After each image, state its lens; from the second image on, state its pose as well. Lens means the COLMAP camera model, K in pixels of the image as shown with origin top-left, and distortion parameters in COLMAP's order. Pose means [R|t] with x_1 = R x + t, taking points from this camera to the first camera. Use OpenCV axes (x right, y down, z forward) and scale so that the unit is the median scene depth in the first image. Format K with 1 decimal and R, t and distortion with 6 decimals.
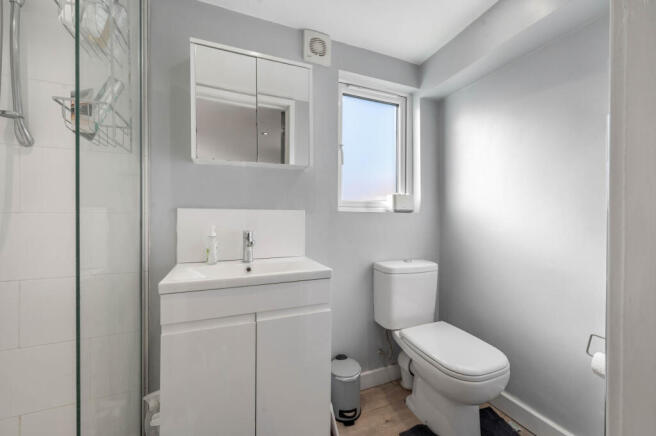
lens RADIAL K [[262.6, 0, 328.0], [0, 262.6, 218.0], [0, 0, 1]] dist [0.000377, 0.000025]
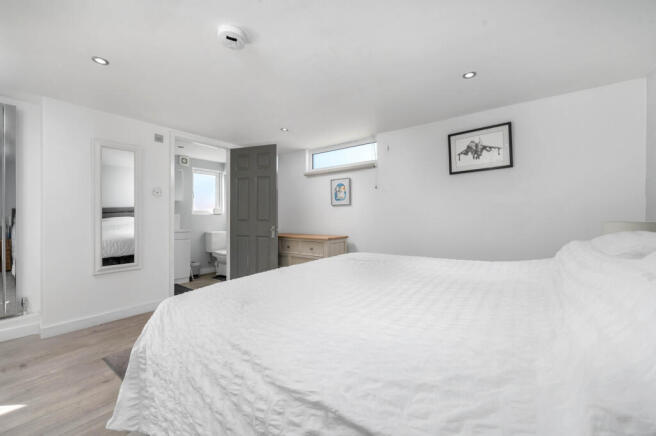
lens RADIAL K [[262.6, 0, 328.0], [0, 262.6, 218.0], [0, 0, 1]] dist [0.000377, 0.000025]
pose [[0.861041, -0.004481, 0.508516, -0.140476], [0.004660, 0.999989, 0.000922, 0.019376], [-0.508515, 0.001575, 0.861052, -2.208327]]
